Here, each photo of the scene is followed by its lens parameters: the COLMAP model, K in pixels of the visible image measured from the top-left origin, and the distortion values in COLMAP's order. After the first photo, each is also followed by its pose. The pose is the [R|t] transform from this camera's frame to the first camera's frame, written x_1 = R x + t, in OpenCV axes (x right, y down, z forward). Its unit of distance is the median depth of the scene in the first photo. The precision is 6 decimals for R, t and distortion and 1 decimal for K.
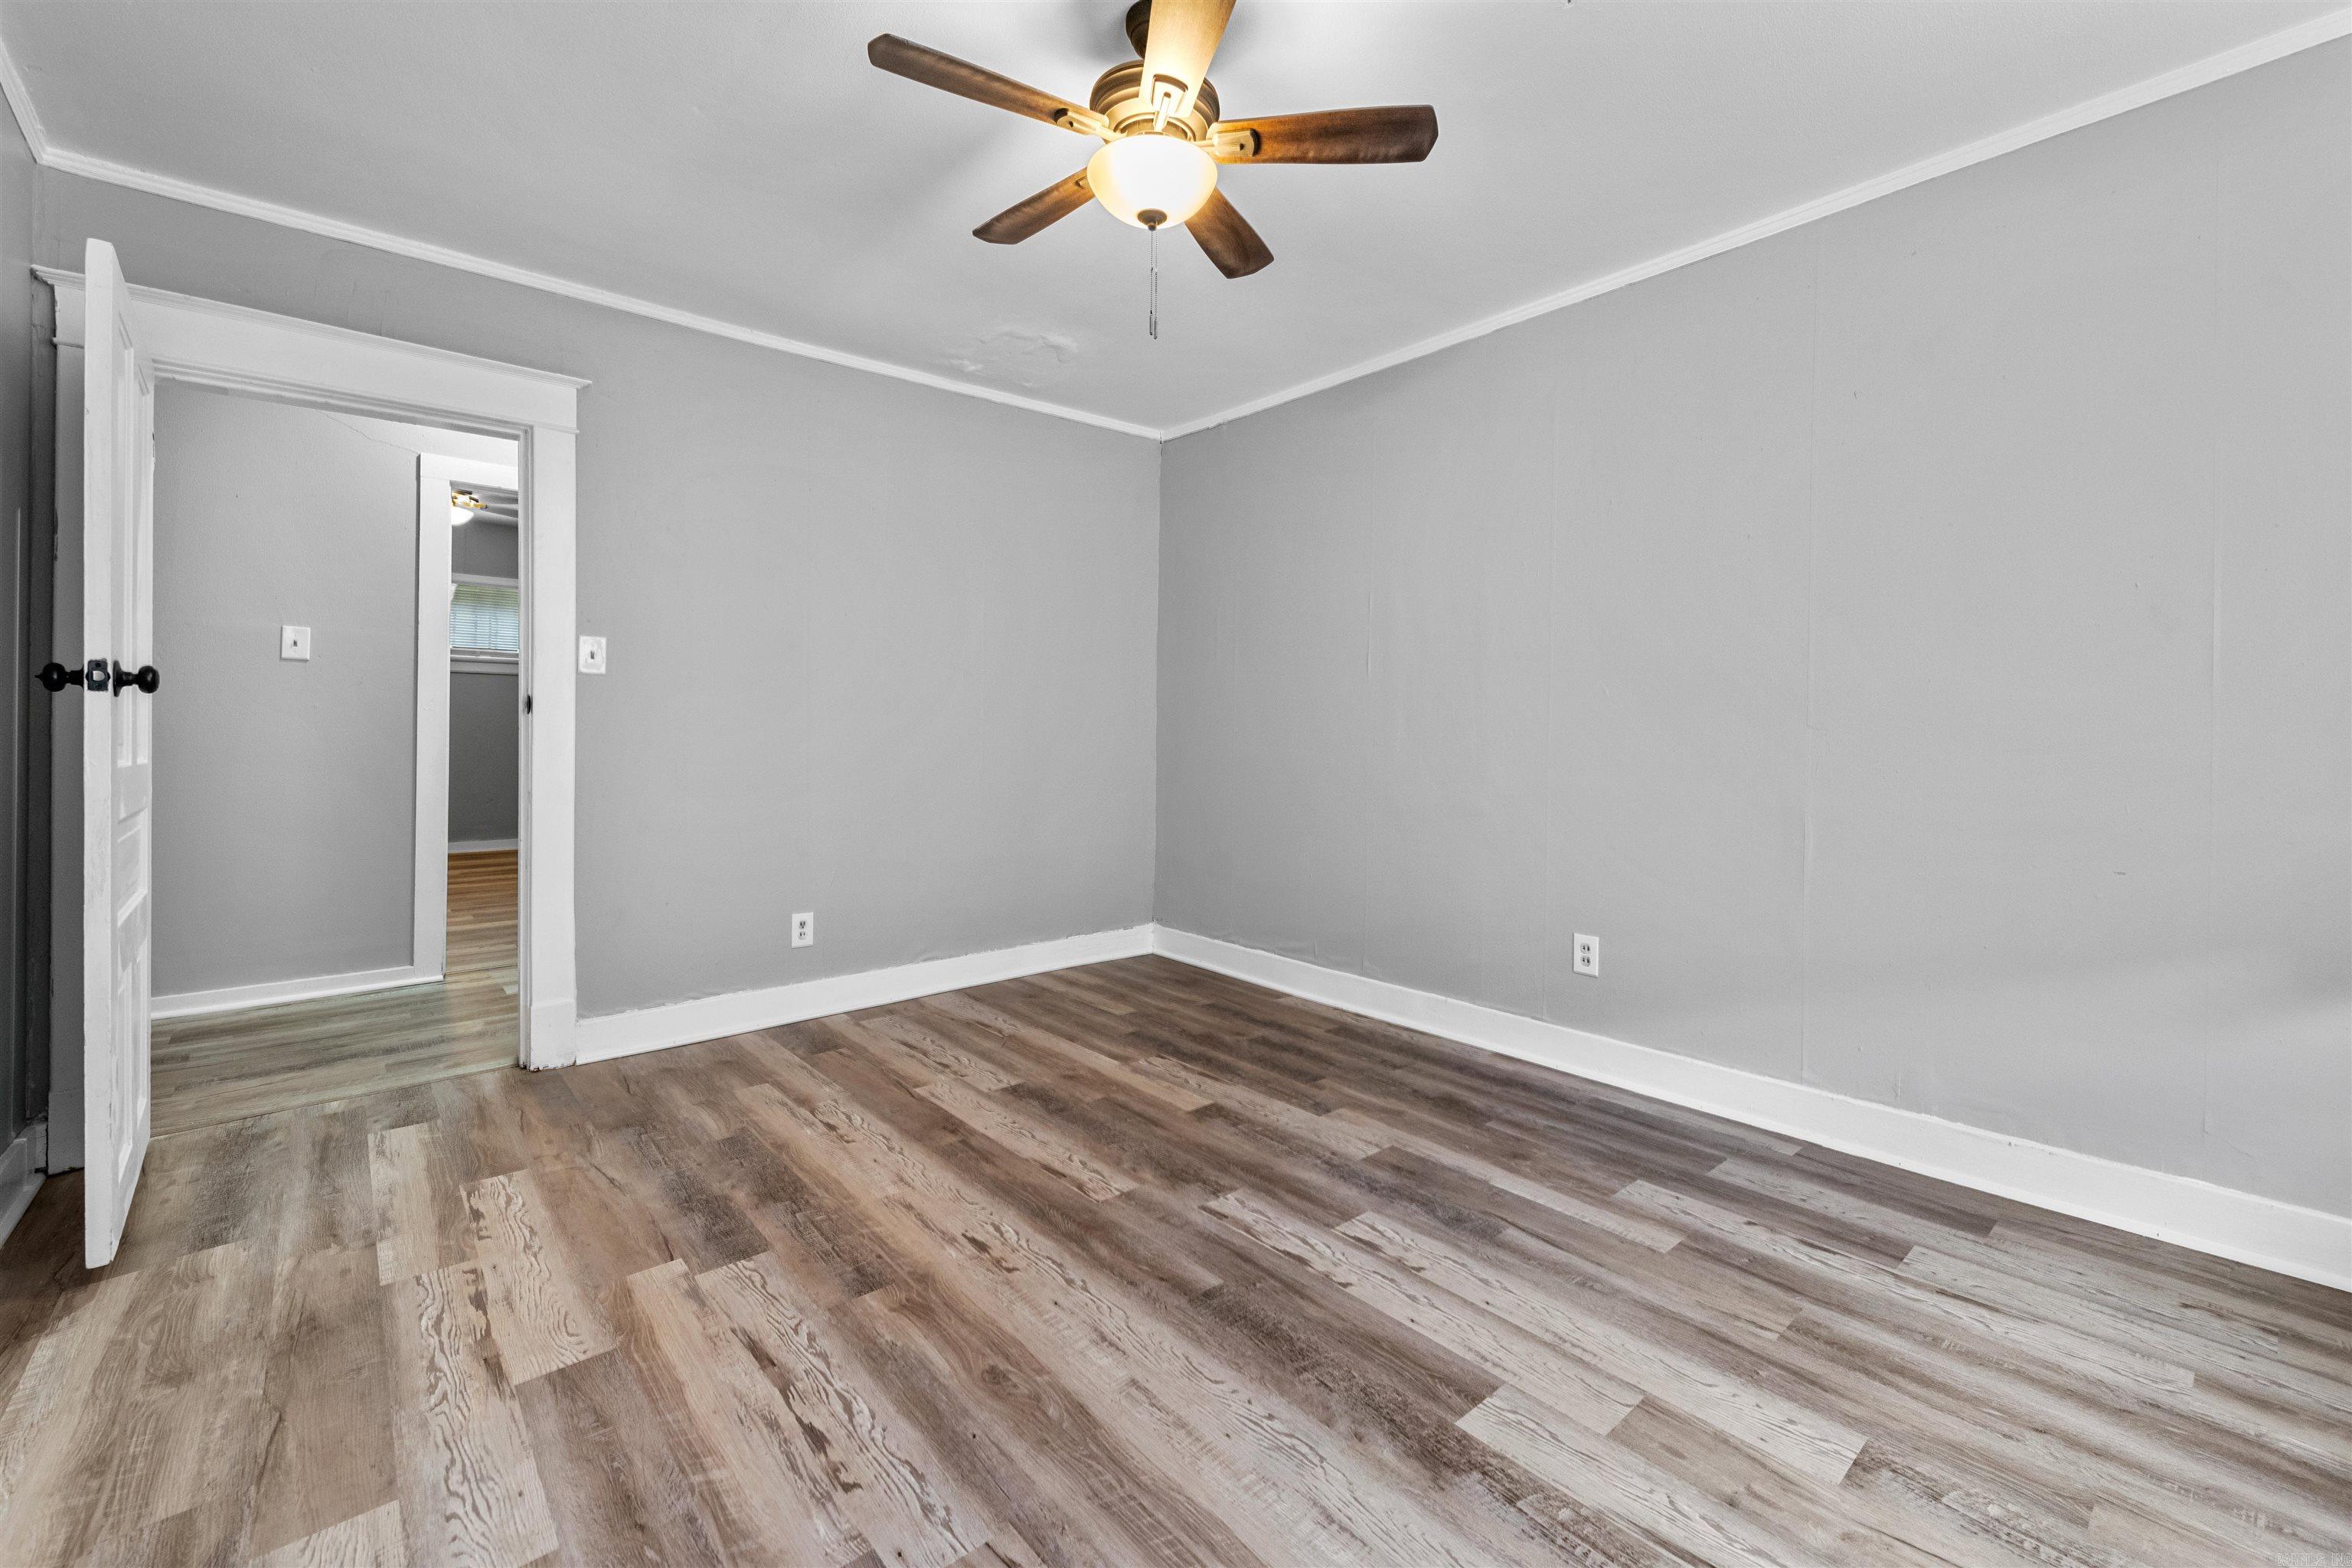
lens RADIAL K [[974.5, 0, 1176.0], [0, 974.5, 784.0], [0, 0, 1]] dist [0.005833, -0.004358]
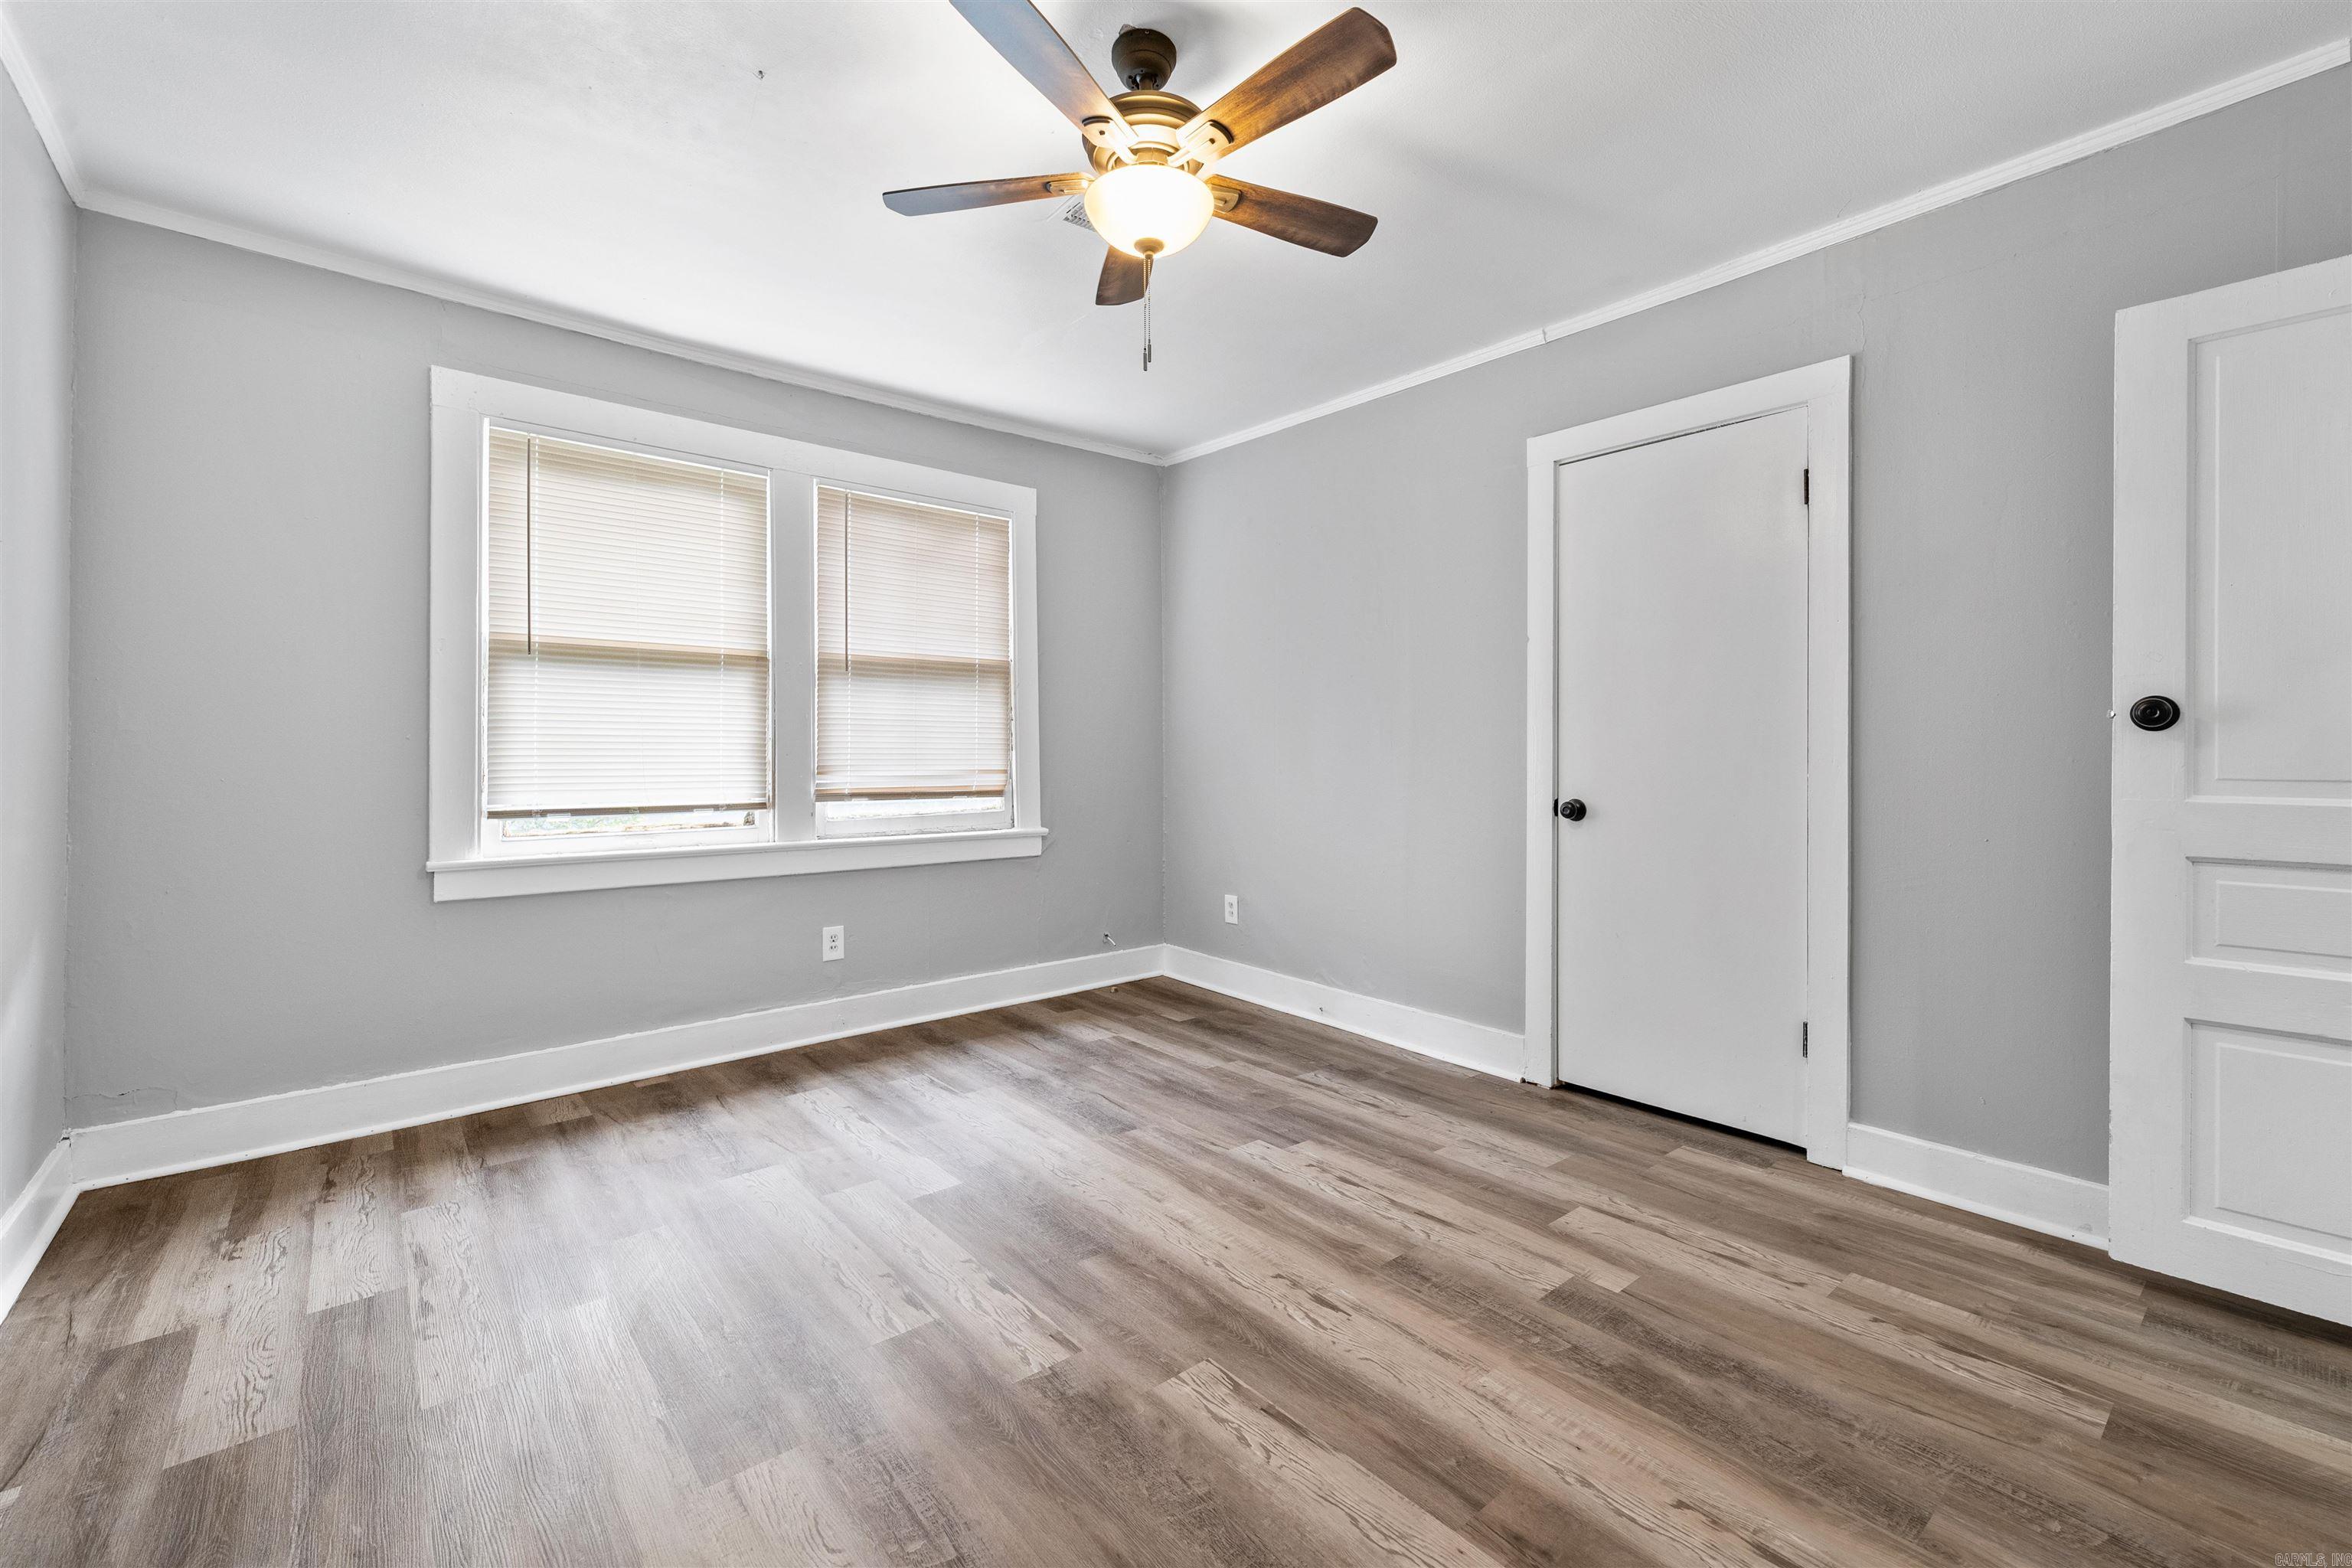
lens RADIAL K [[958.8, 0, 1173.7], [0, 958.8, 760.8], [0, 0, 1]] dist [0.001408, -0.000231]
pose [[-0.999776, -0.005808, 0.020352, -0.064144], [-0.004799, 0.998775, 0.049252, -0.086849], [-0.020613, 0.049143, -0.998579, 1.703897]]
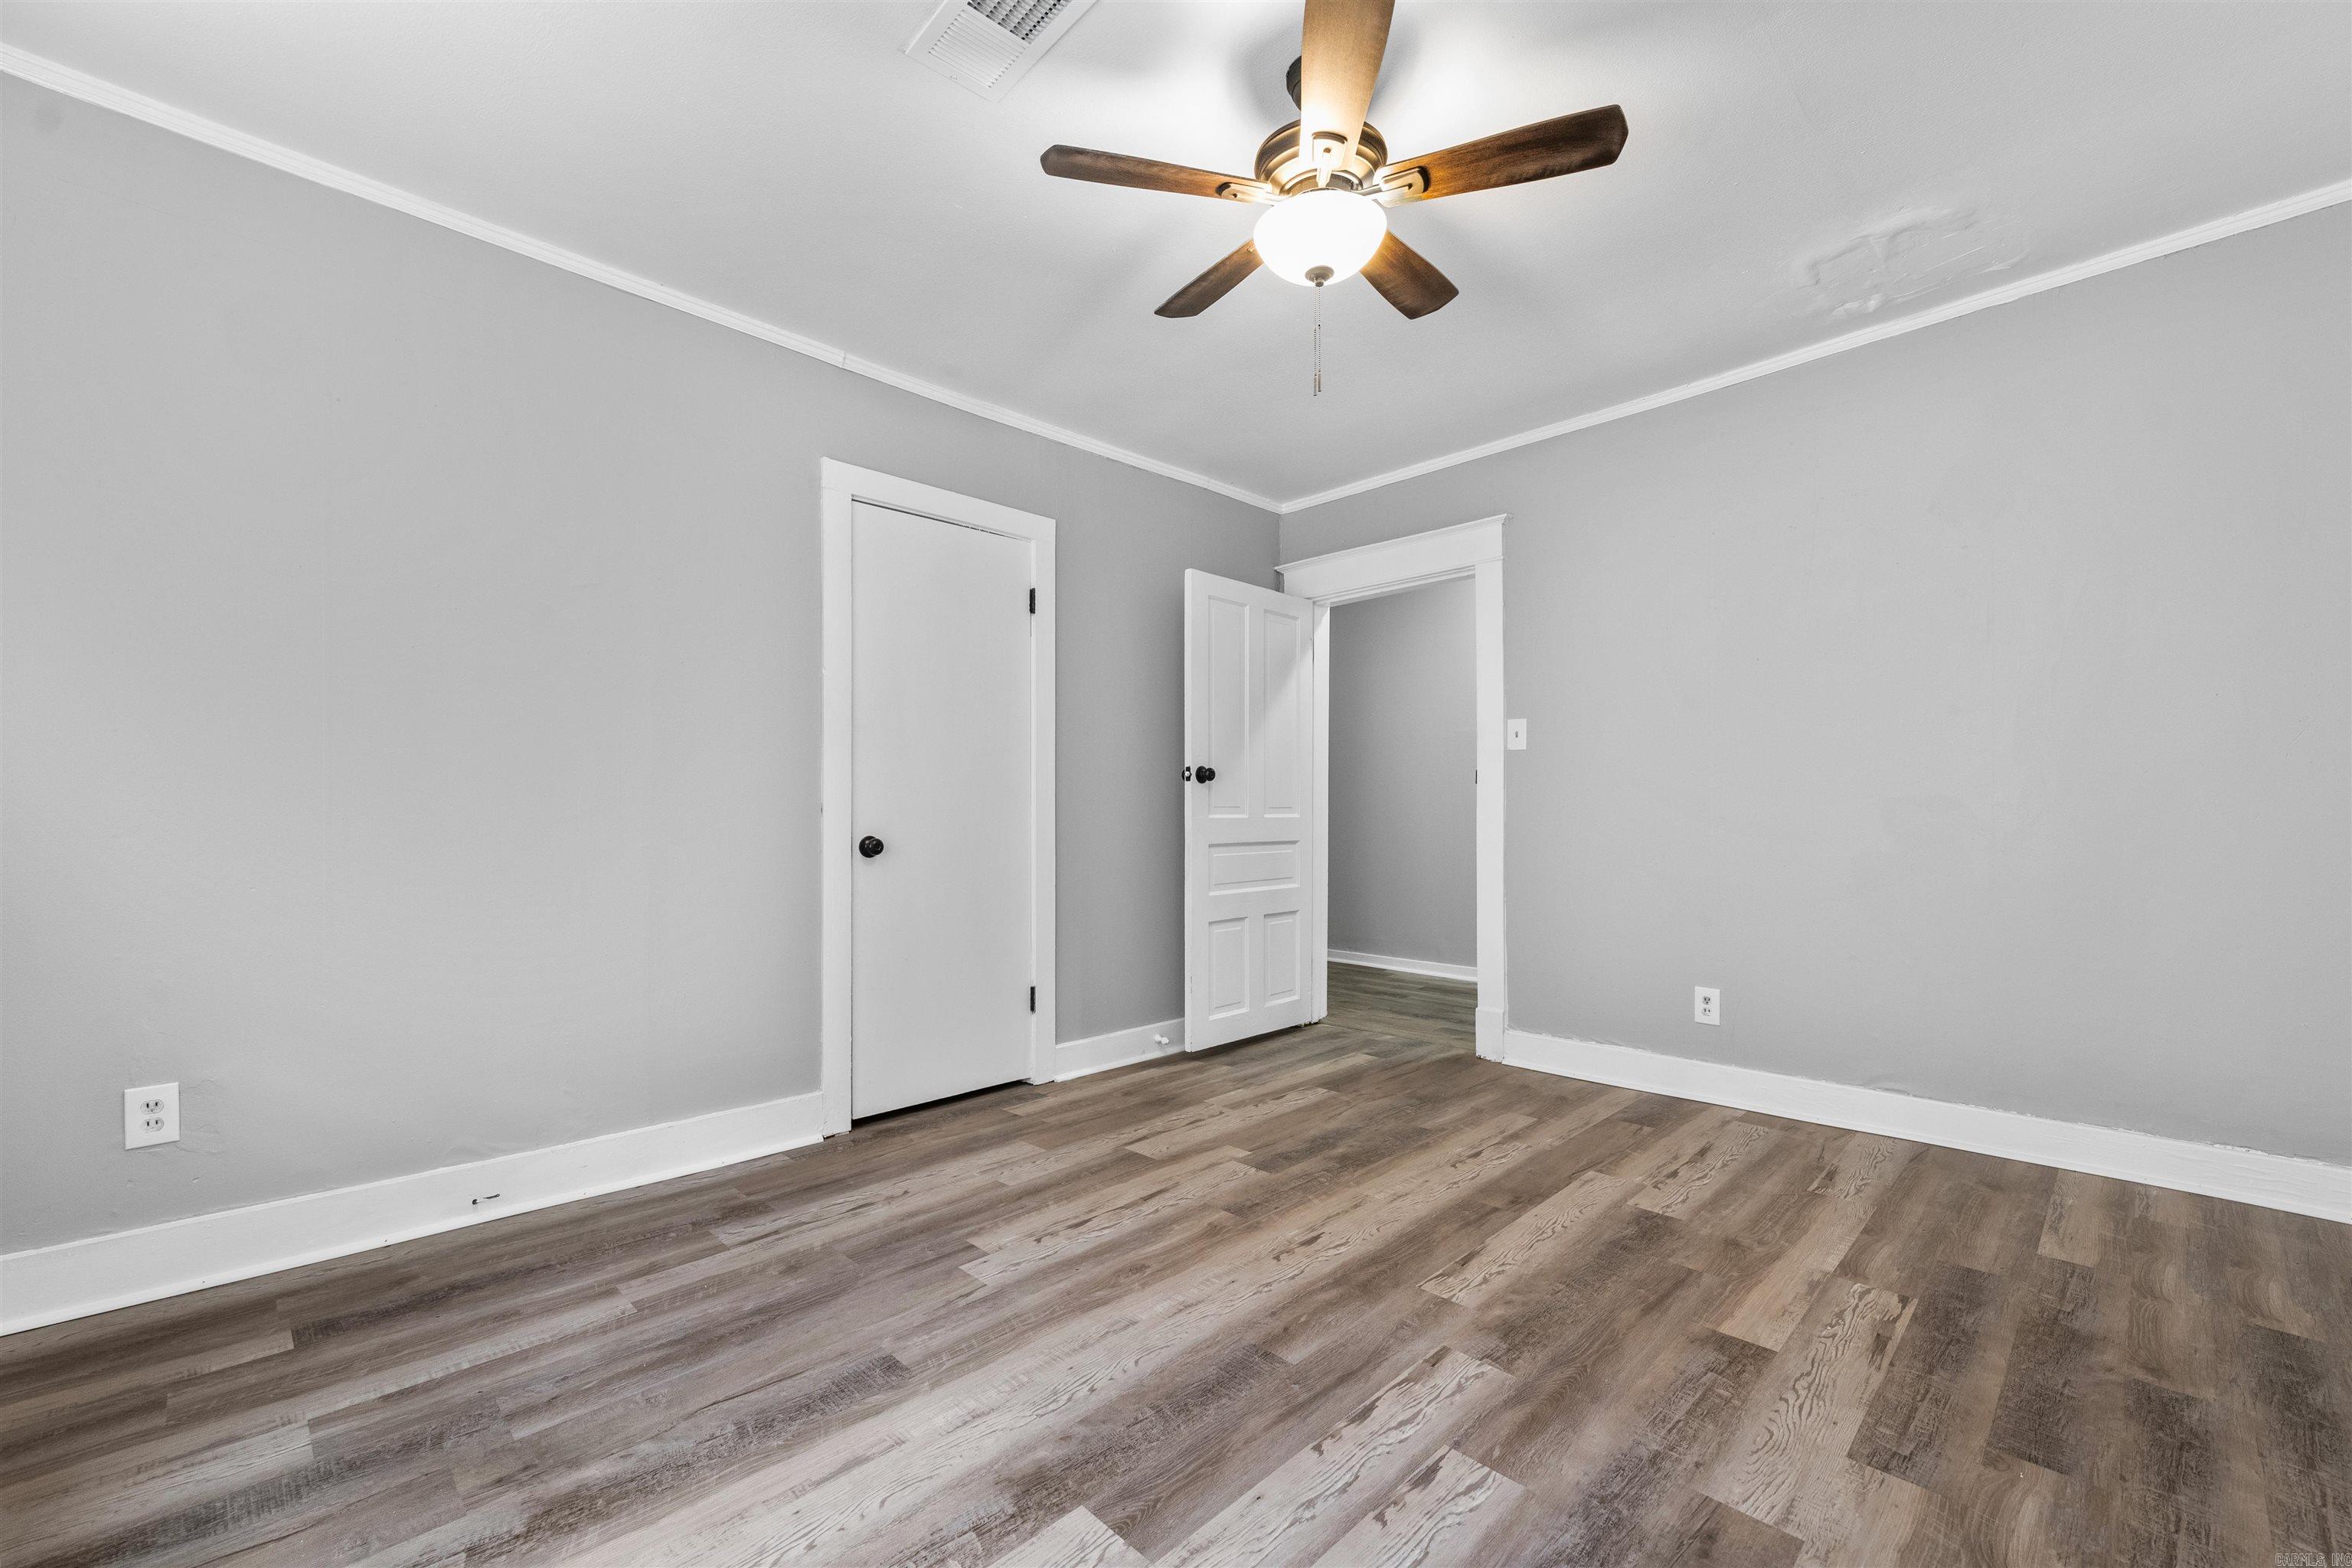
lens RADIAL K [[970.1, 0, 1158.1], [0, 970.1, 809.6], [0, 0, 1]] dist [0.000332, -0.000549]
pose [[0.050004, 0.001330, -0.998748, 0.828800], [-0.044333, 0.999016, -0.000889, -0.022596], [0.997765, 0.044322, 0.050013, 0.663818]]
